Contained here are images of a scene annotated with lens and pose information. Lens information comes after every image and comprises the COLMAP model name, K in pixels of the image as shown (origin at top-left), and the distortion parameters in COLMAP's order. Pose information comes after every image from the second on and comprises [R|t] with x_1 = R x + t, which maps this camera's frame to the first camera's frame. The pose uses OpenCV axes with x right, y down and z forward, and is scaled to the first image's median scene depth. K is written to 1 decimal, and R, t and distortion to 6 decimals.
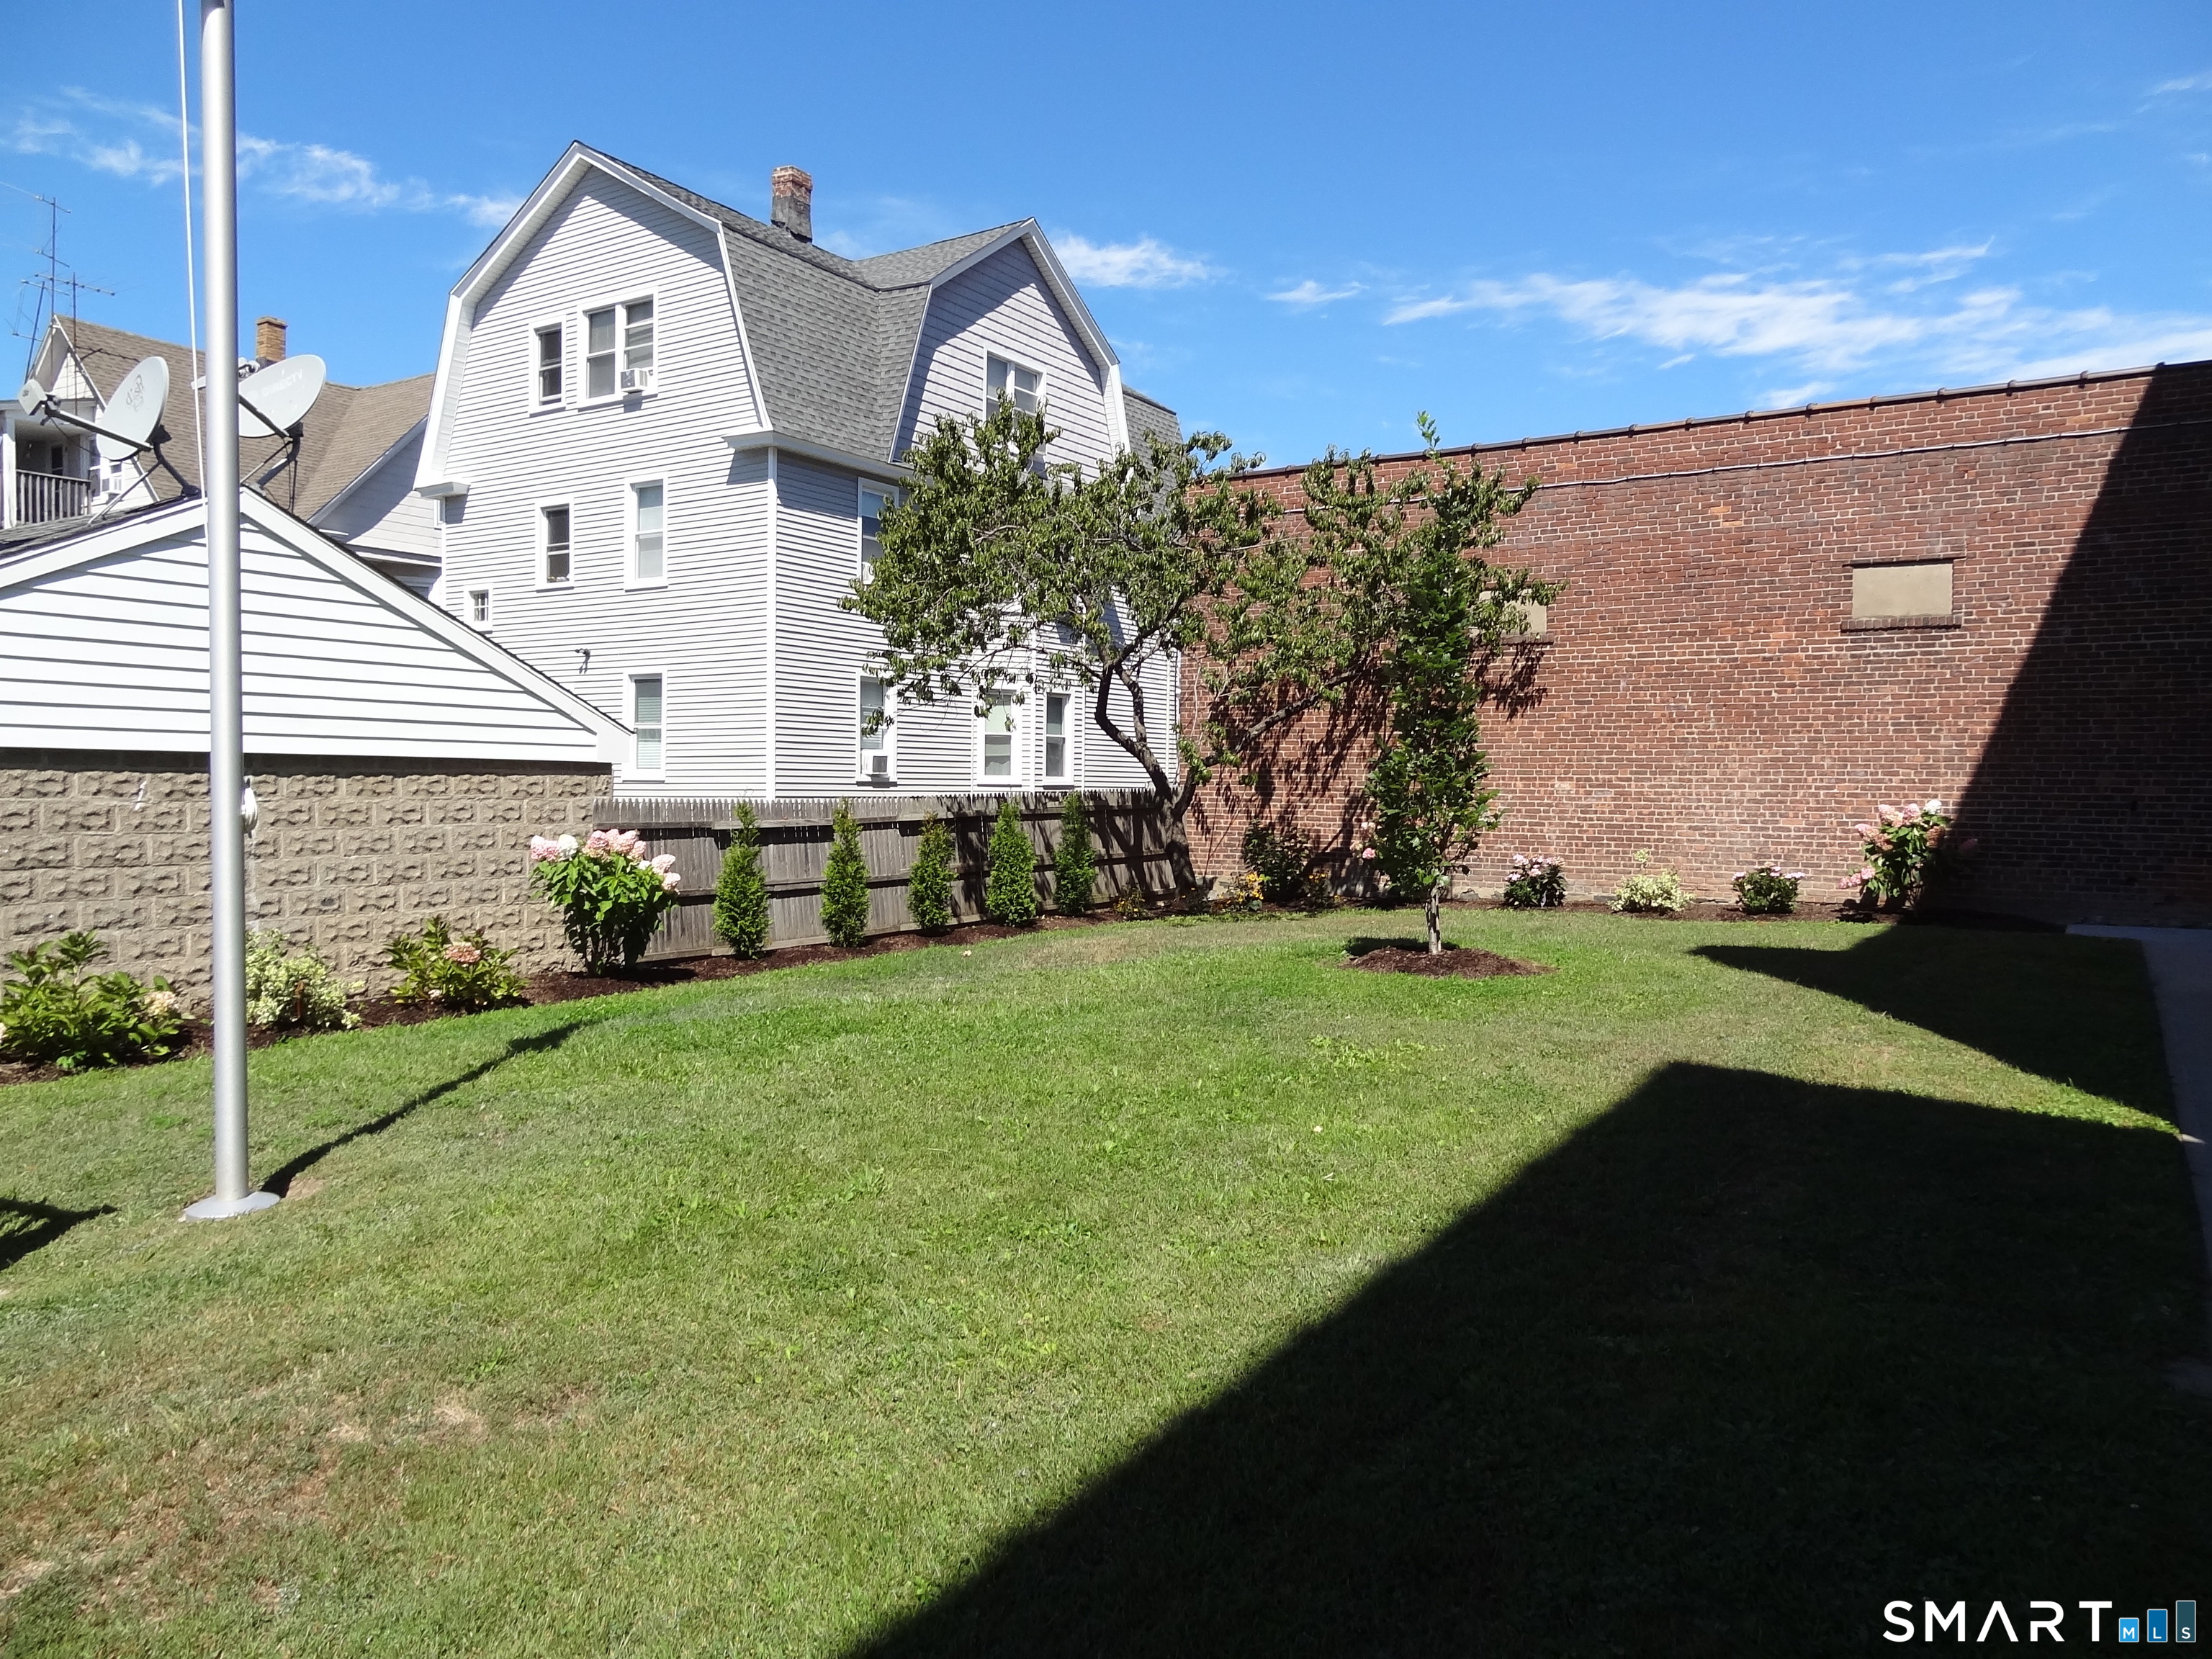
lens RADIAL K [[1540.5, 0, 1110.4], [0, 1540.5, 845.8], [0, 0, 1]] dist [-0.025525, 0.010586]
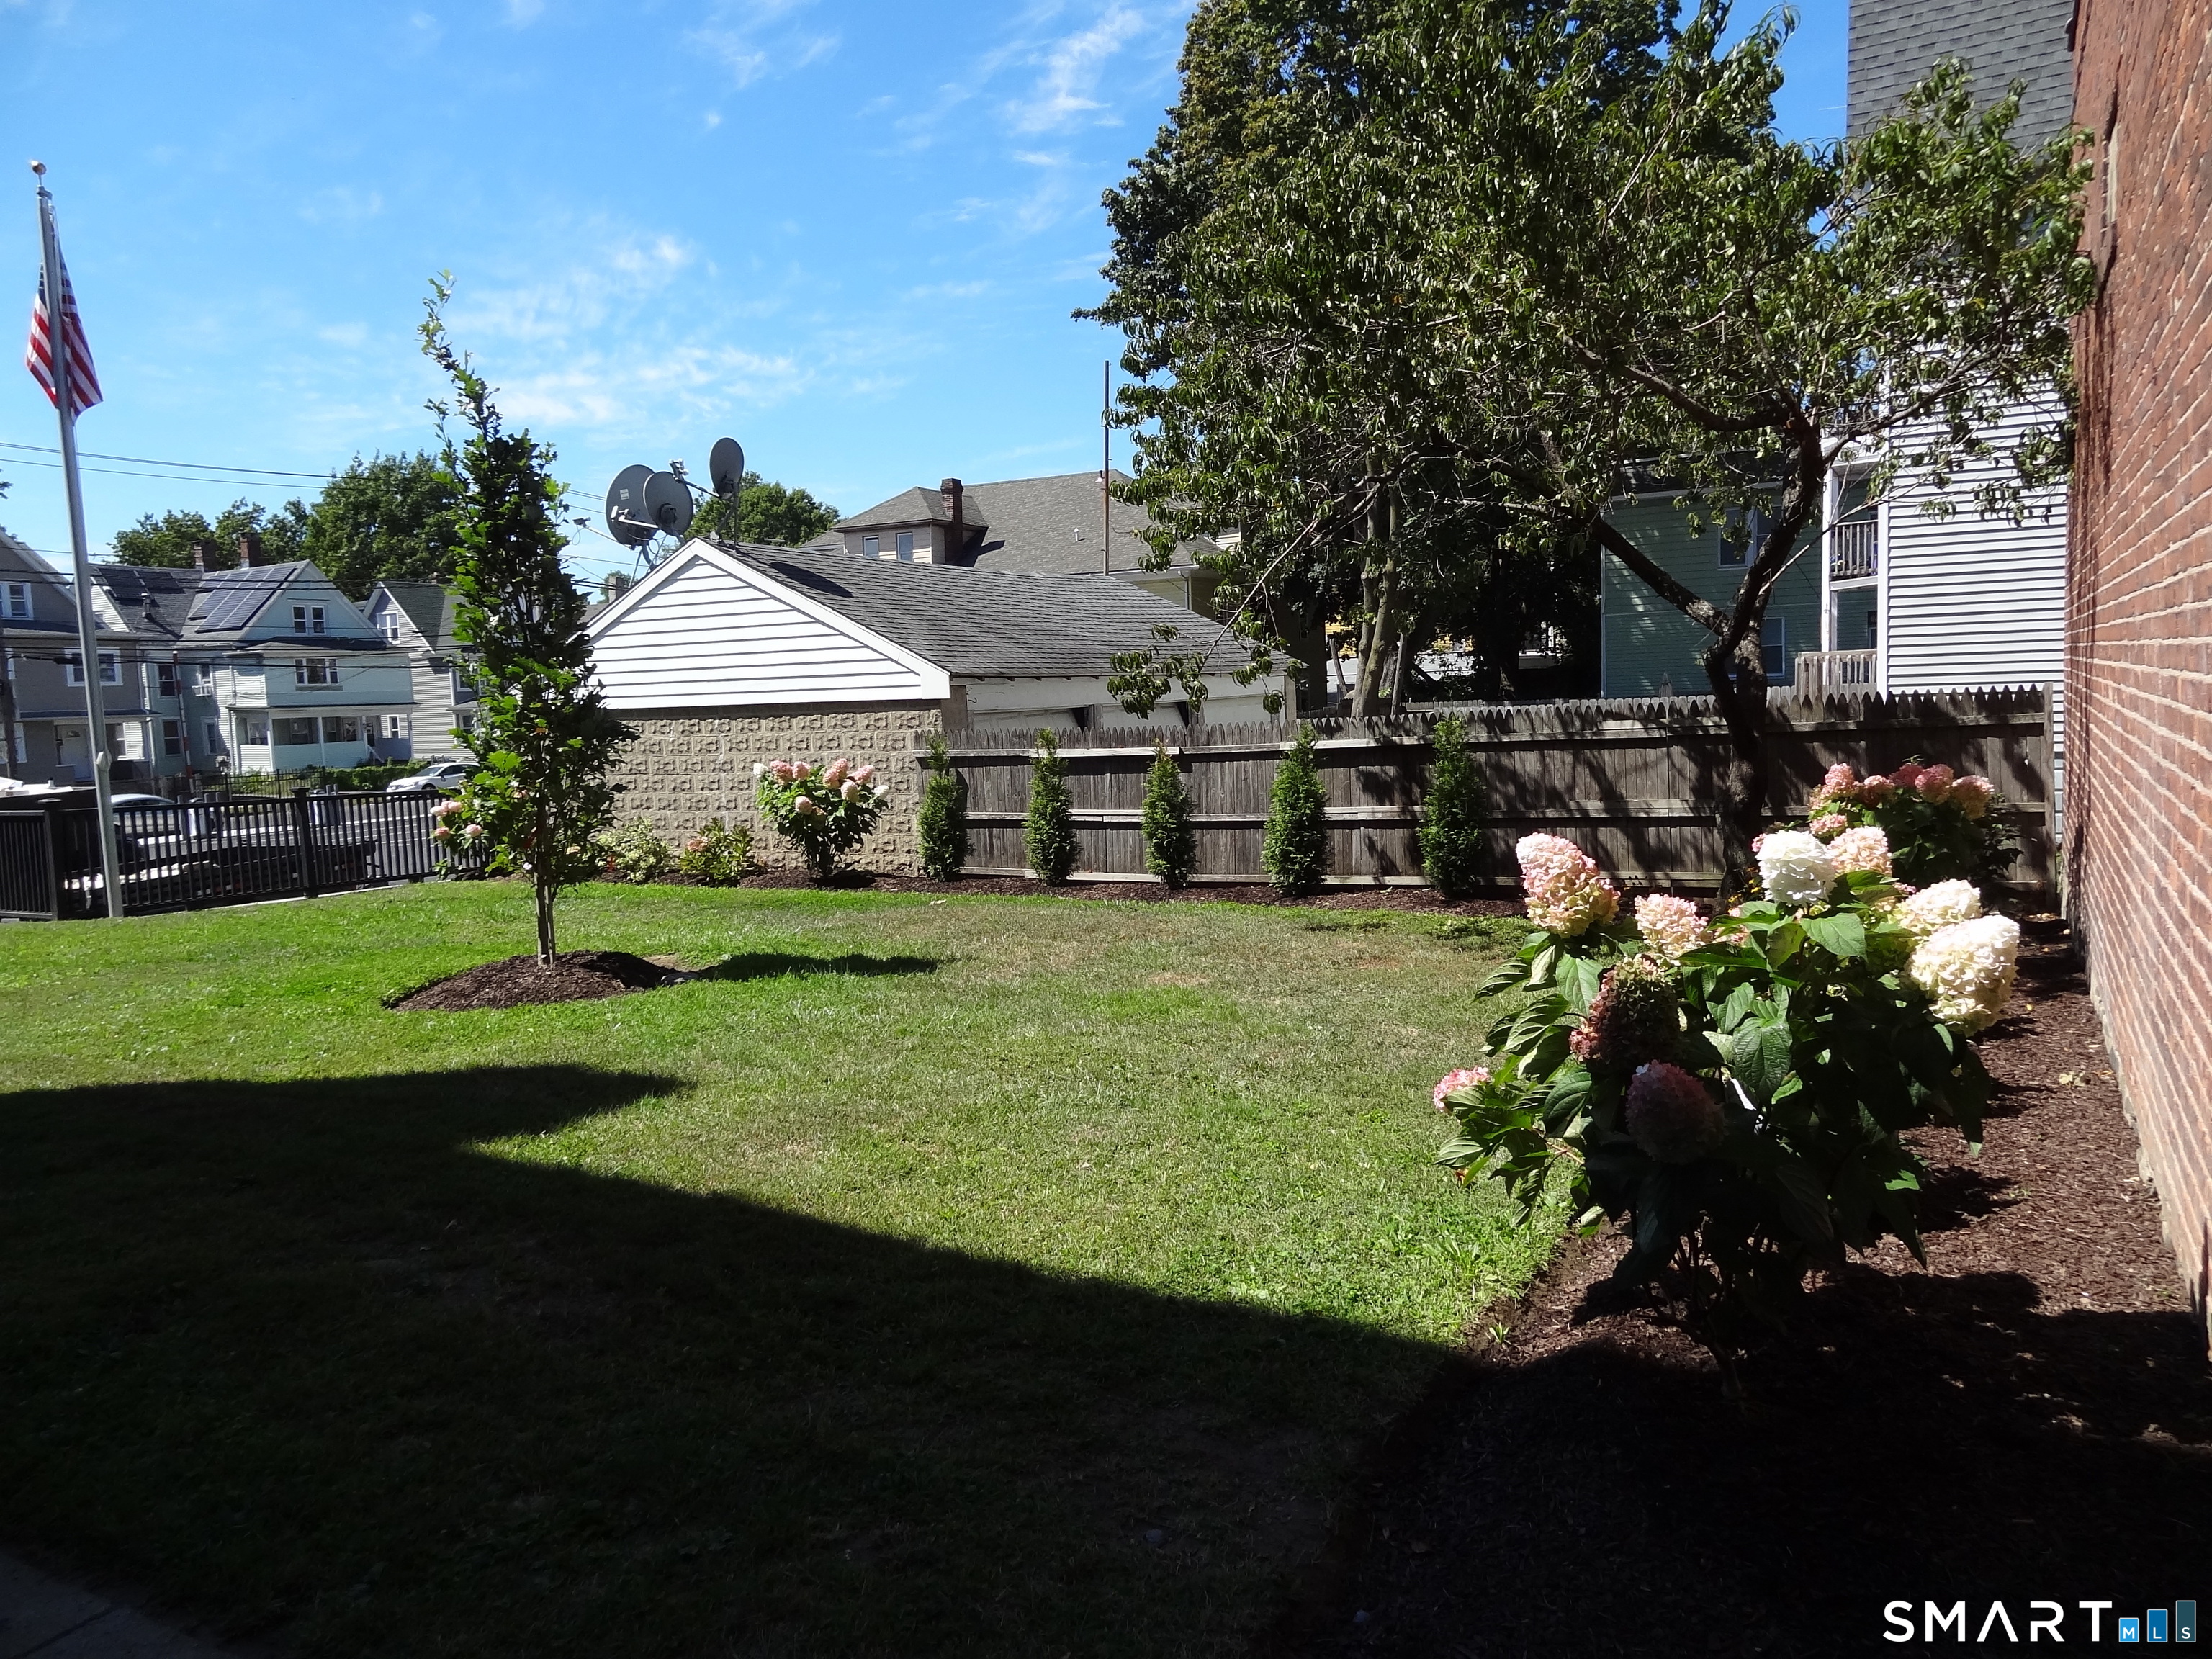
lens RADIAL K [[1540.5, 0, 1106.8], [0, 1540.5, 830.8], [0, 0, 1]] dist [-0.025525, 0.010586]
pose [[0.051560, 0.093991, -0.994237, 0.936976], [0.003681, 0.995537, 0.094305, -0.071121], [0.998663, -0.008522, 0.050984, 1.184920]]
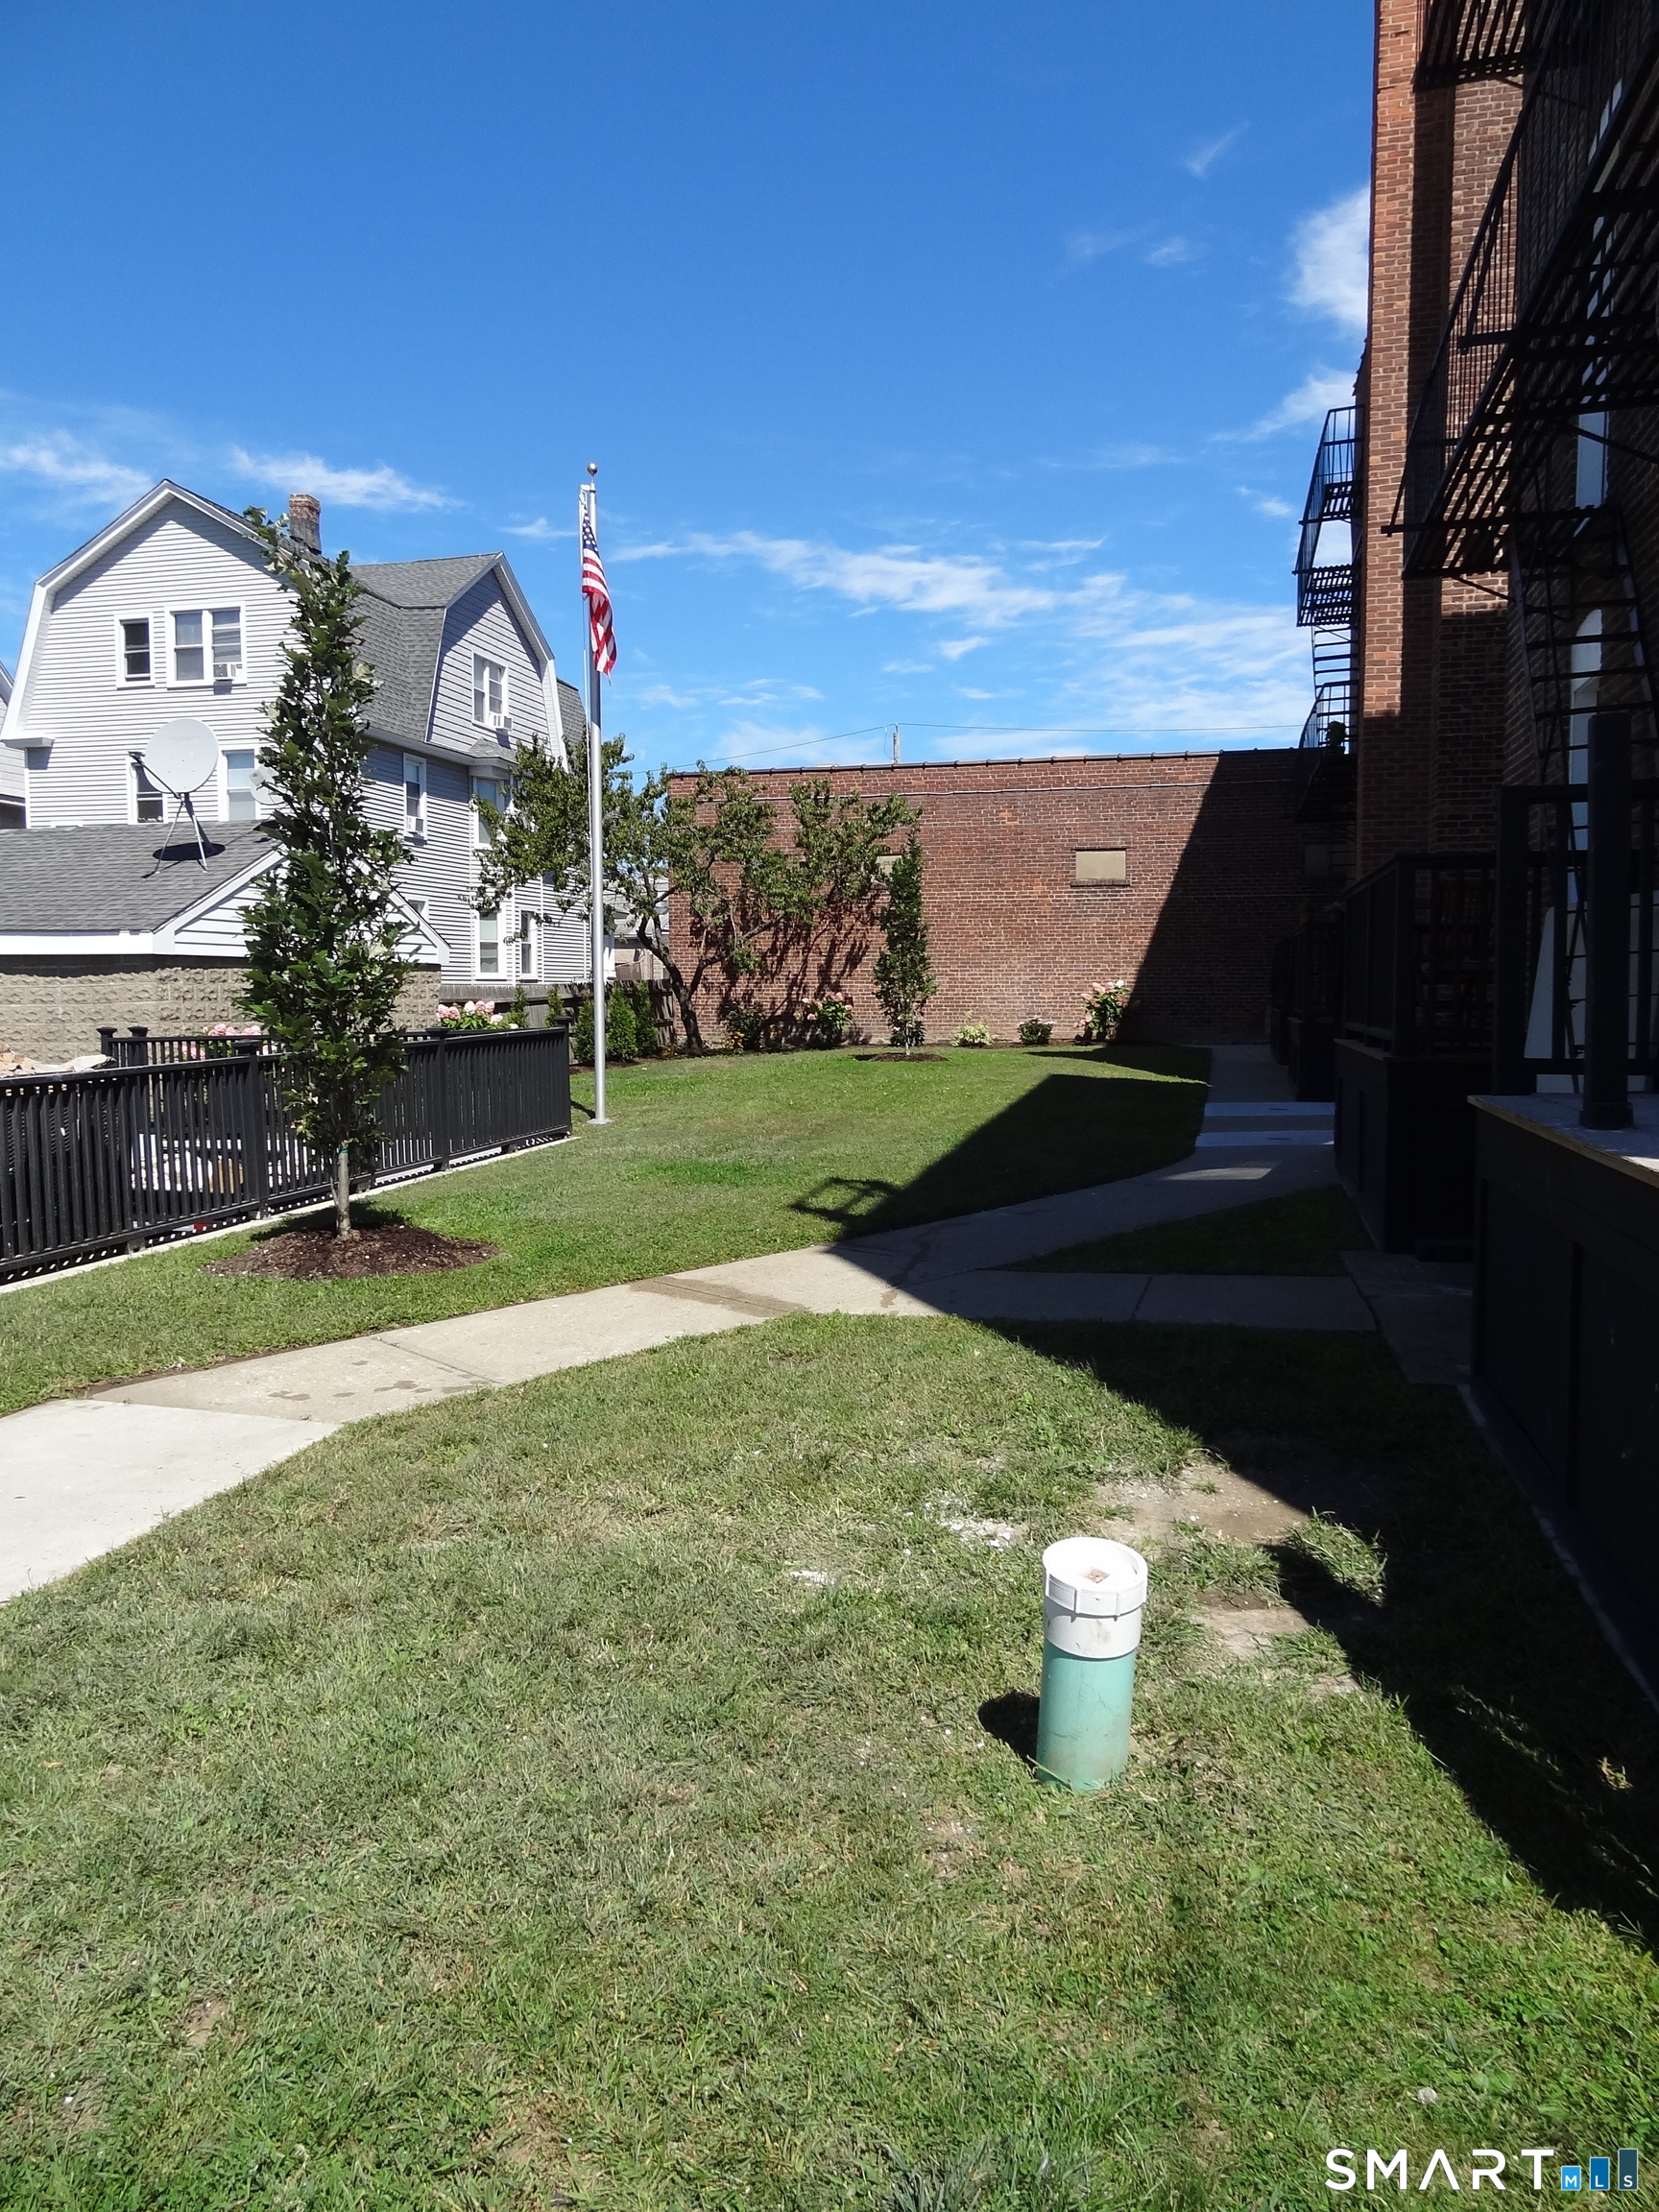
lens RADIAL K [[1540.5, 0, 824.8], [0, 1540.5, 1108.8], [0, 0, 1]] dist [-0.025525, 0.010586]
pose [[0.941628, -0.032151, 0.335117, -0.276232], [0.020767, 0.999081, 0.037500, 0.031621], [-0.336014, -0.028351, 0.941430, -0.412504]]
